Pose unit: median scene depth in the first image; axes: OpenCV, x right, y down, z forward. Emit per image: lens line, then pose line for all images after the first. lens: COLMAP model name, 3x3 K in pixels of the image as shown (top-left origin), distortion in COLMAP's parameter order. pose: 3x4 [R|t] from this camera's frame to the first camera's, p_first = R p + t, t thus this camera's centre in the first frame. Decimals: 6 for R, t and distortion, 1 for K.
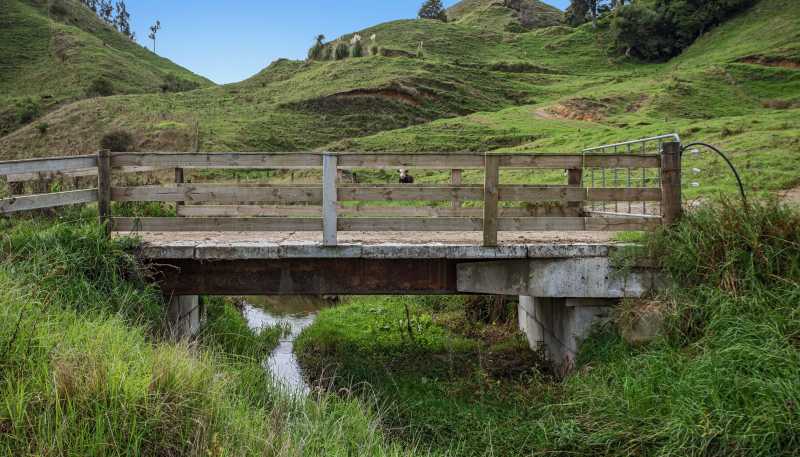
lens RADIAL K [[754.3, 0, 400.0], [0, 754.3, 228.5], [0, 0, 1]] dist [-0.003242, 0.021519]
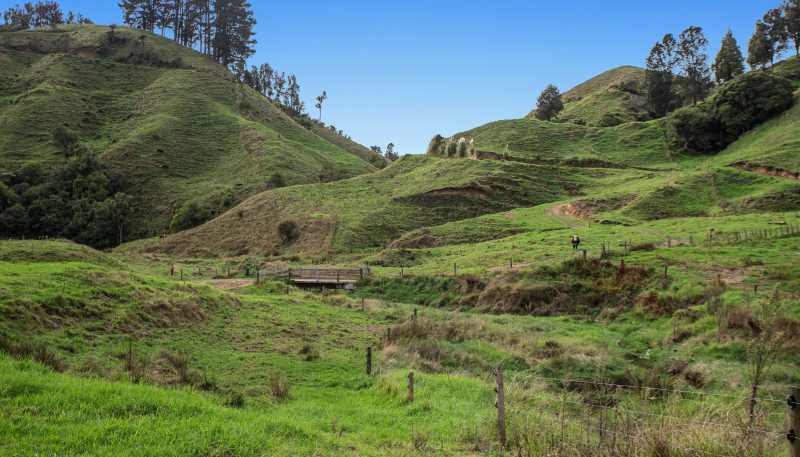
lens RADIAL K [[904.9, 0, 400.0], [0, 904.9, 228.5], [0, 0, 1]] dist [0.017715, 0.021620]
pose [[0.974016, 0.008121, -0.226335, 0.195741], [-0.023271, 0.997656, -0.064349, 0.004189], [0.225282, 0.067943, 0.971922, -0.543869]]
